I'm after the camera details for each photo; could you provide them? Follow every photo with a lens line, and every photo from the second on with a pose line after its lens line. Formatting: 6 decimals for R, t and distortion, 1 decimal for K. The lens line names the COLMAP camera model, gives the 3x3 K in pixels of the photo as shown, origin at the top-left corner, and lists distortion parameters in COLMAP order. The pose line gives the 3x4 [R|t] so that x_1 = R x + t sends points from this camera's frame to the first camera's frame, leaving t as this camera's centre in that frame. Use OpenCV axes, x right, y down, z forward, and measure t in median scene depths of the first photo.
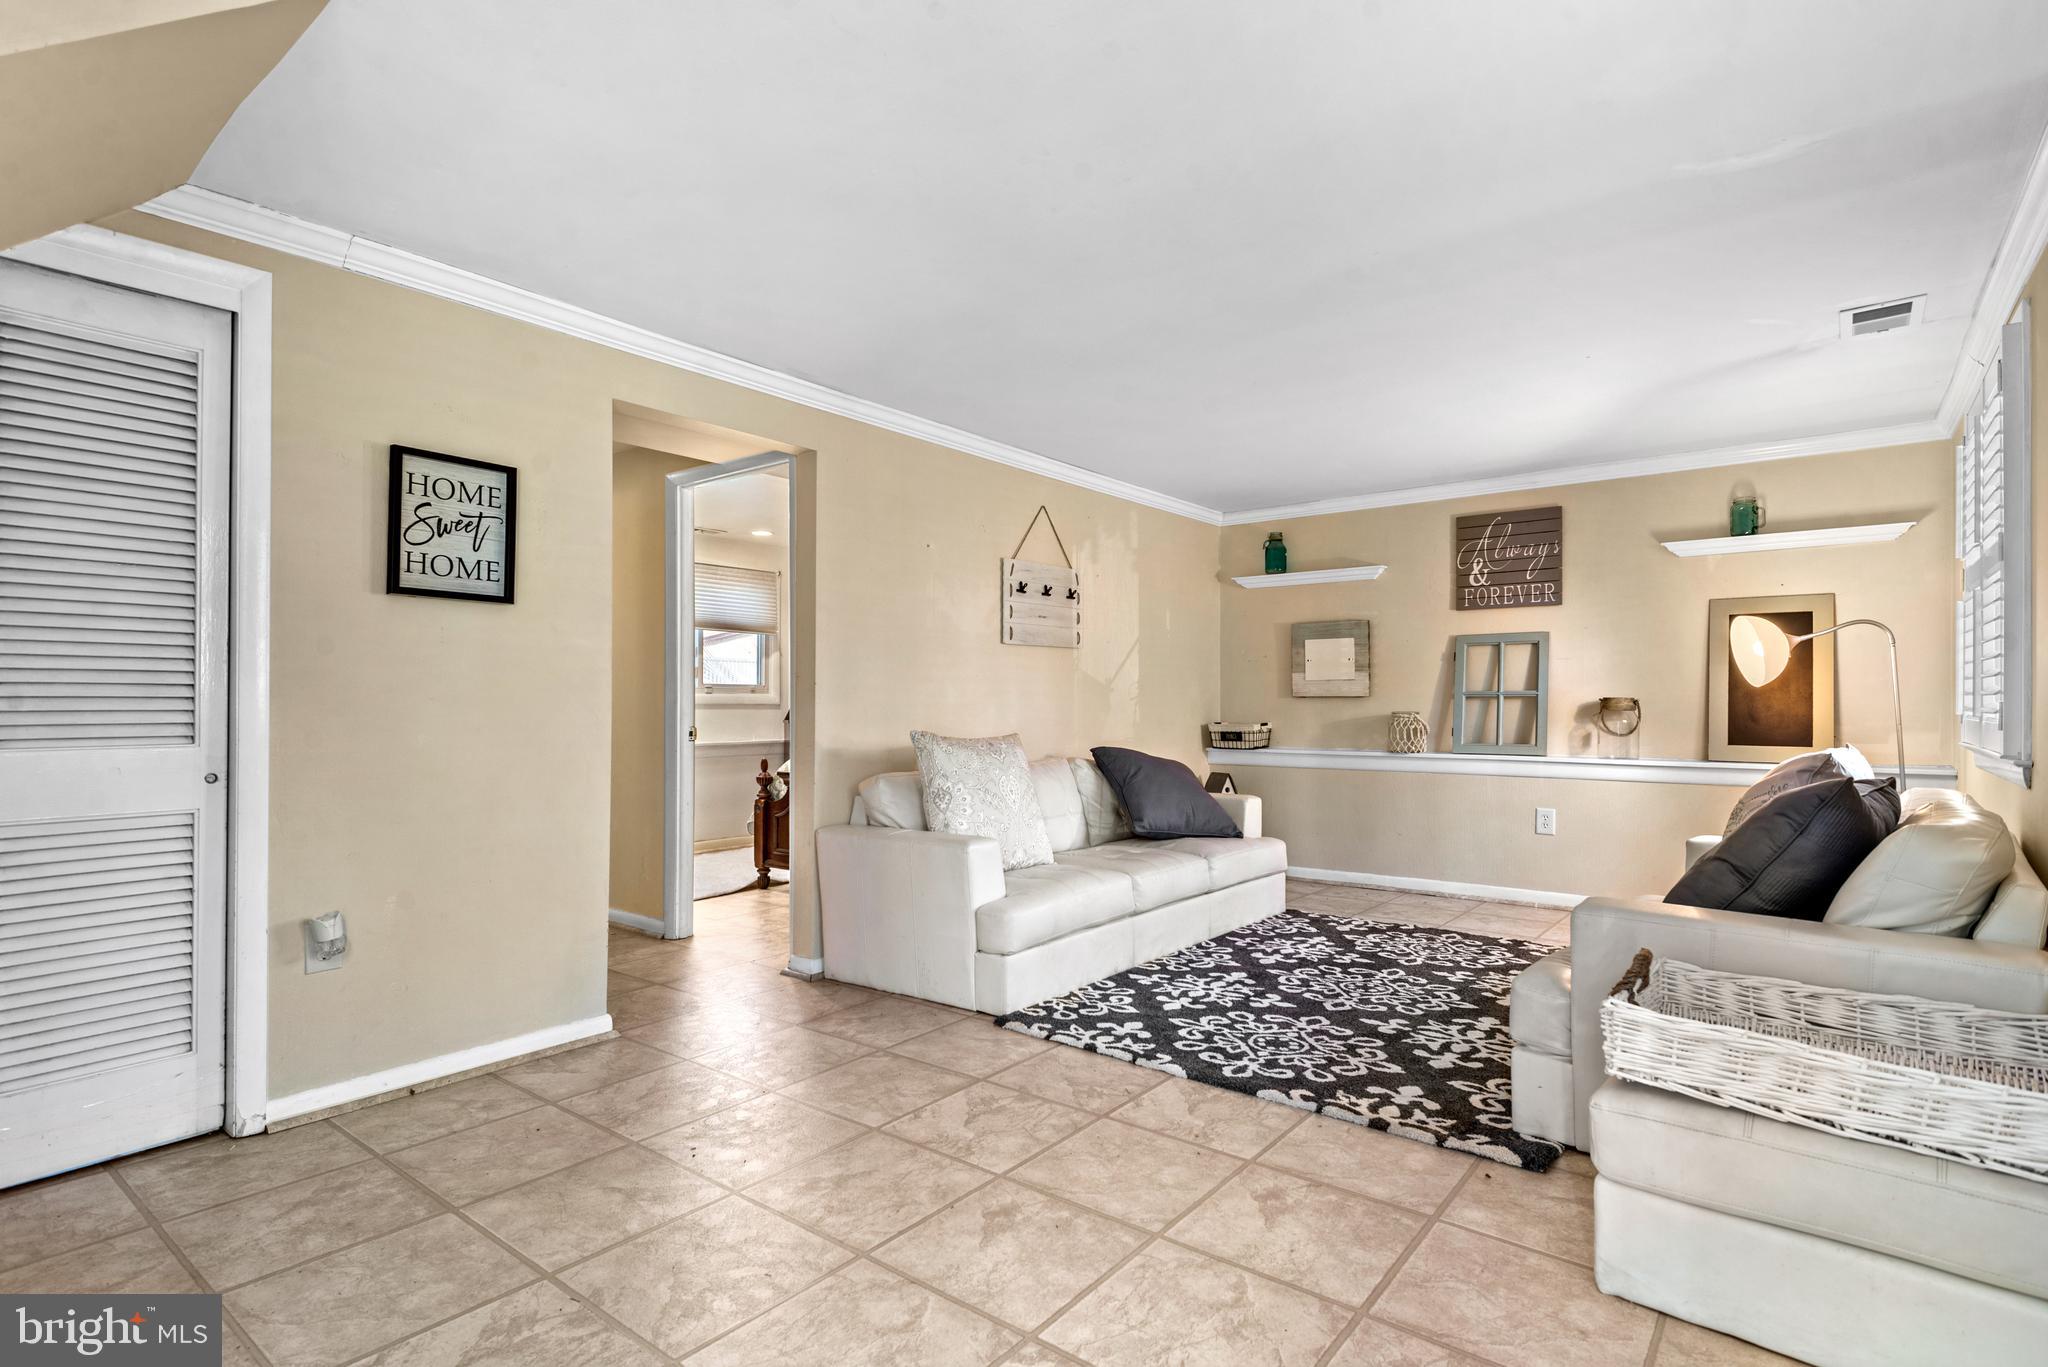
lens RADIAL K [[1029.5, 0, 1012.7], [0, 1029.5, 691.7], [0, 0, 1]] dist [0.017260, -0.011782]
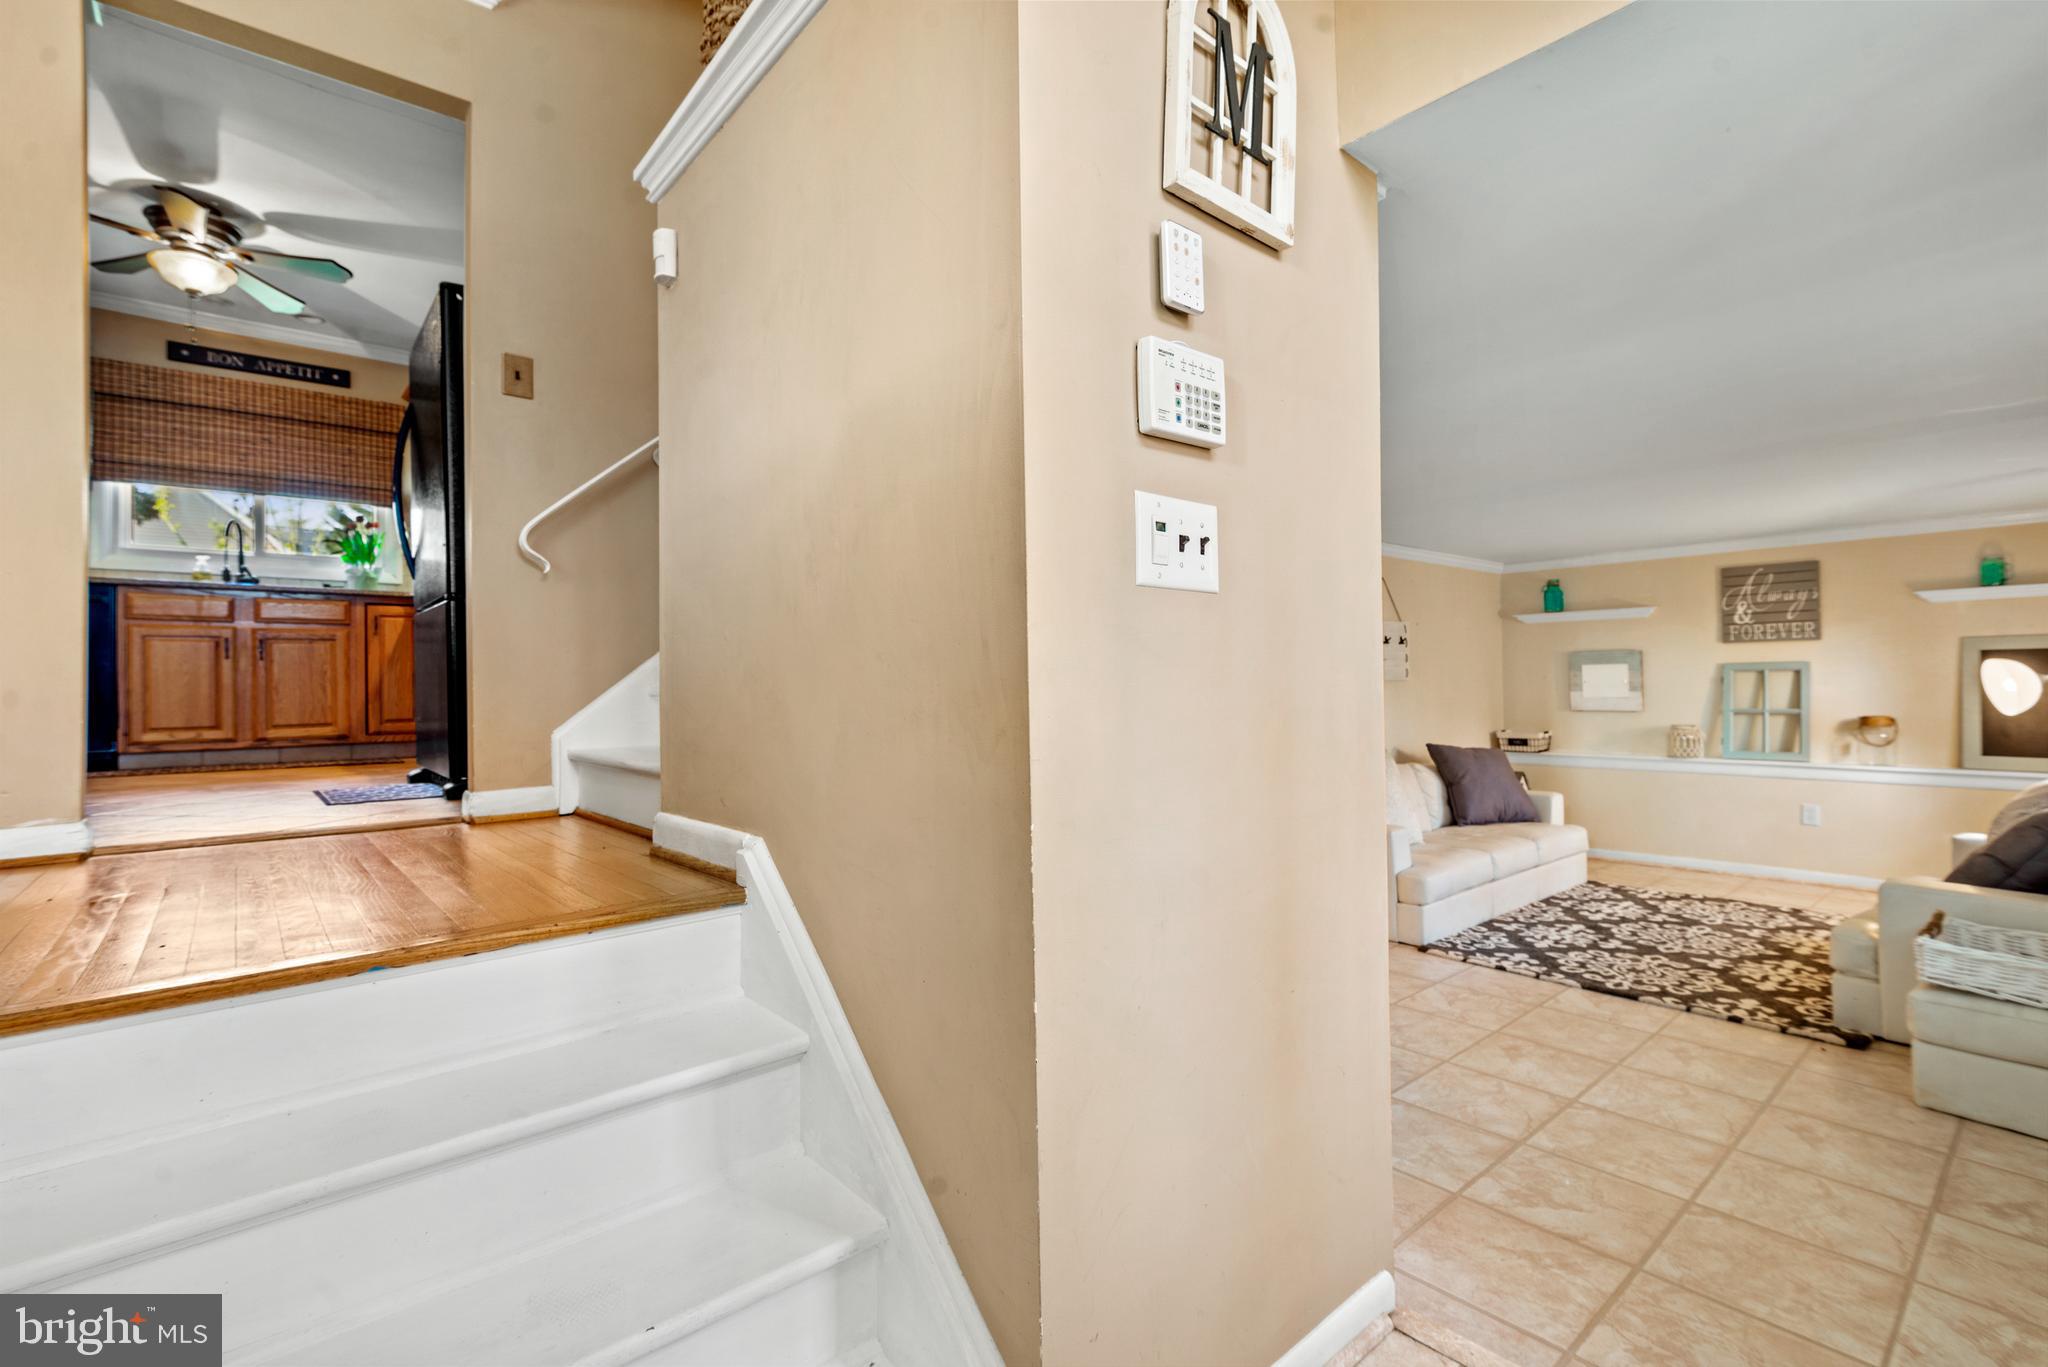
lens RADIAL K [[924.5, 0, 1005.8], [0, 924.5, 669.1], [0, 0, 1]] dist [-0.004266, -0.001398]
pose [[0.979761, -0.014711, -0.199628, -0.240328], [0.013582, 0.999883, -0.007028, -0.063669], [0.199708, 0.004174, 0.979847, -0.320722]]
